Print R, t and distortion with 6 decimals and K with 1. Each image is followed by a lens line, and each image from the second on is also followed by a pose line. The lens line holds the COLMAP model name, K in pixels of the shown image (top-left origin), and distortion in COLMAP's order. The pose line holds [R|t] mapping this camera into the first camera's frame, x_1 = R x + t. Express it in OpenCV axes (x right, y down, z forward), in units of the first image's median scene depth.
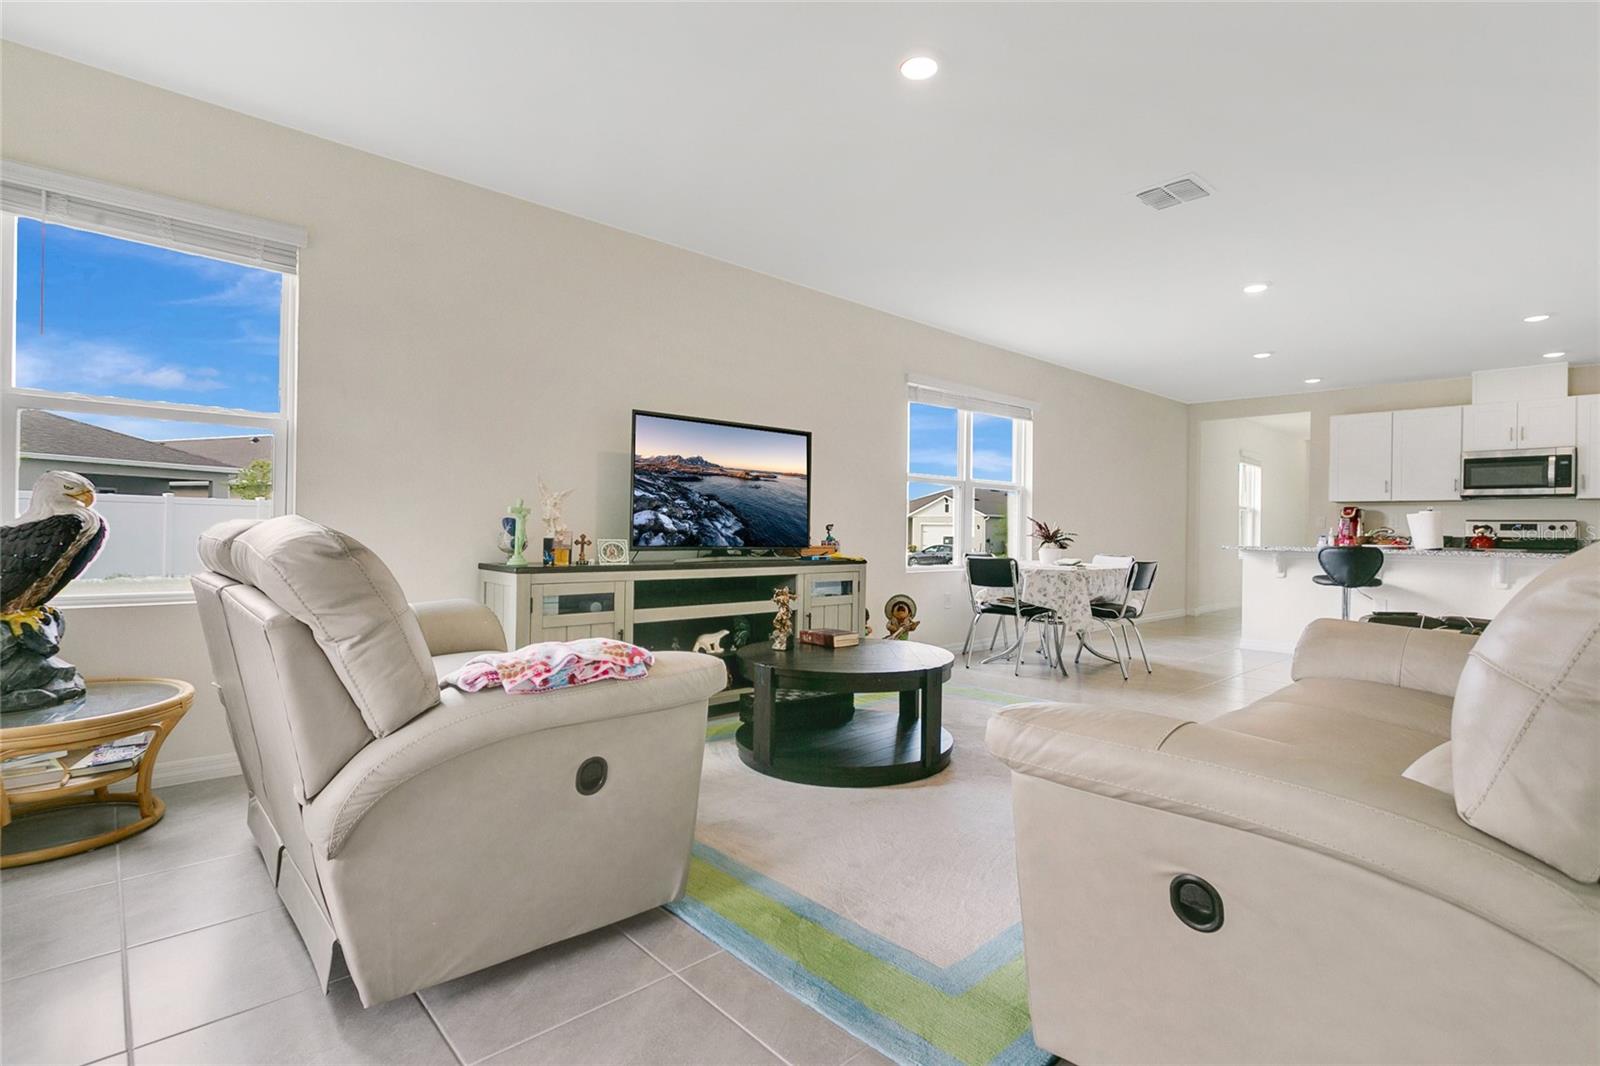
lens RADIAL K [[771.6, 0, 796.7], [0, 771.6, 531.6], [0, 0, 1]] dist [-0.003583, 0.000309]
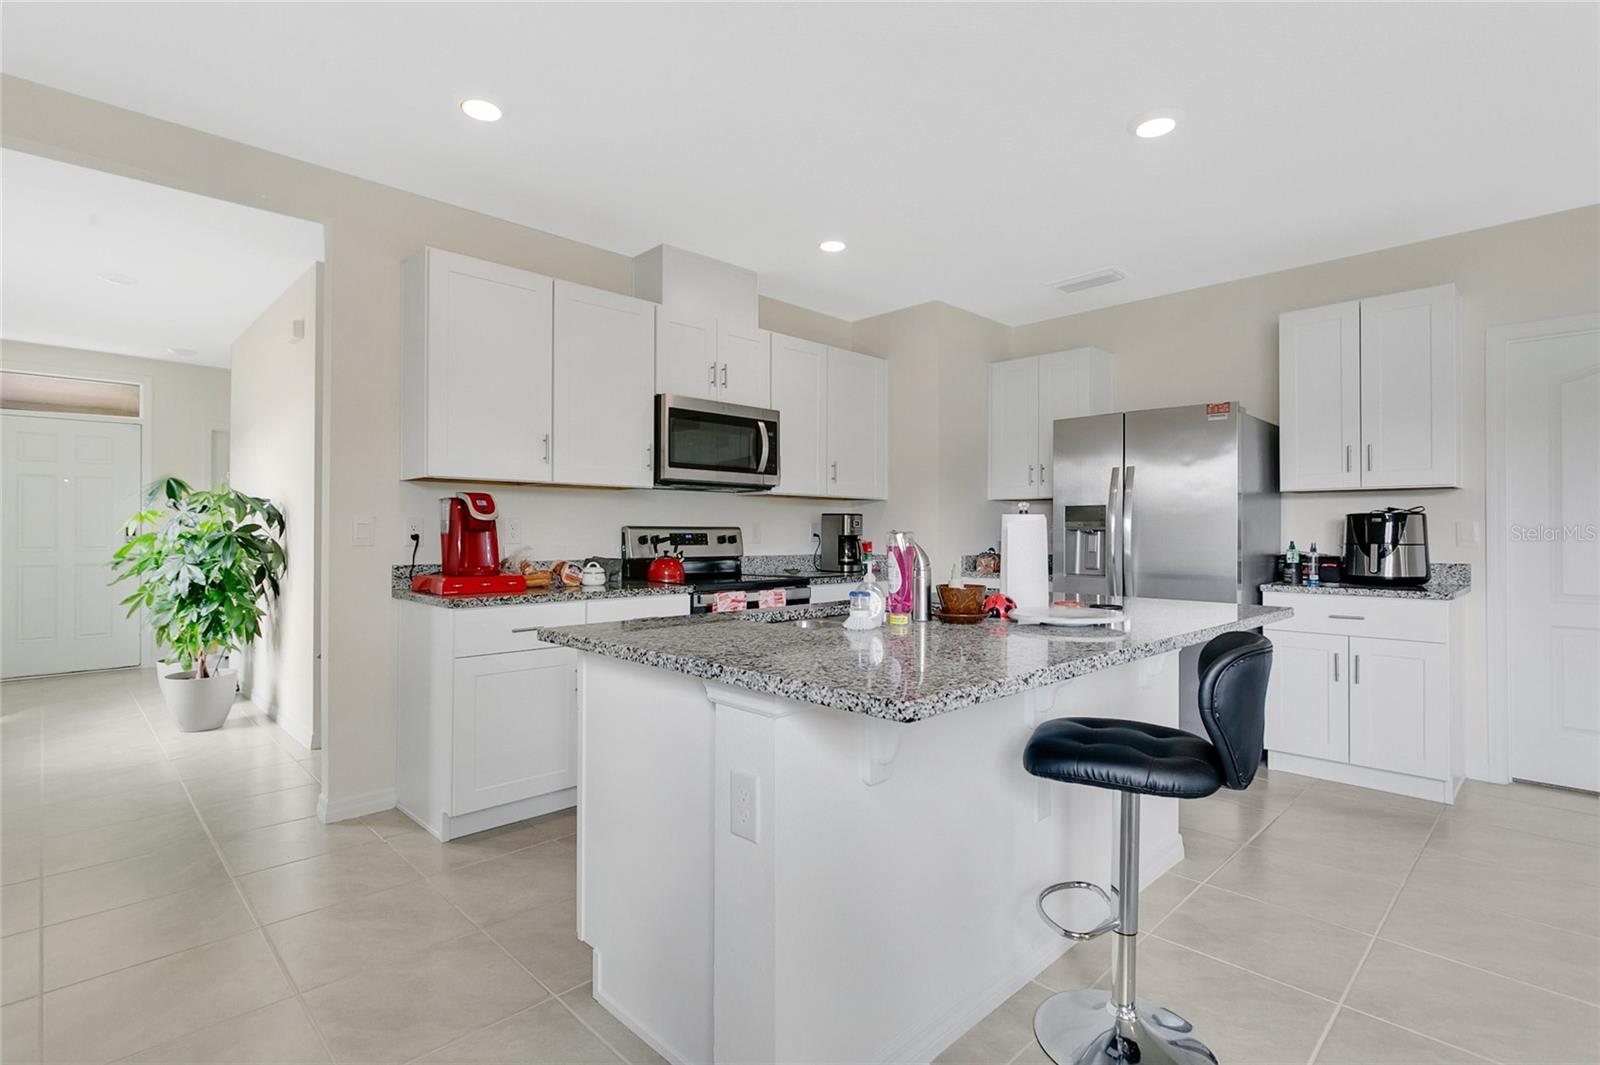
lens RADIAL K [[771.6, 0, 769.3], [0, 771.6, 518.8], [0, 0, 1]] dist [-0.003583, 0.000309]
pose [[0.027739, 0.001214, 0.999614, 0.374690], [-0.000484, 0.999999, -0.001201, -0.020936], [-0.999615, -0.000450, 0.027739, 0.957432]]
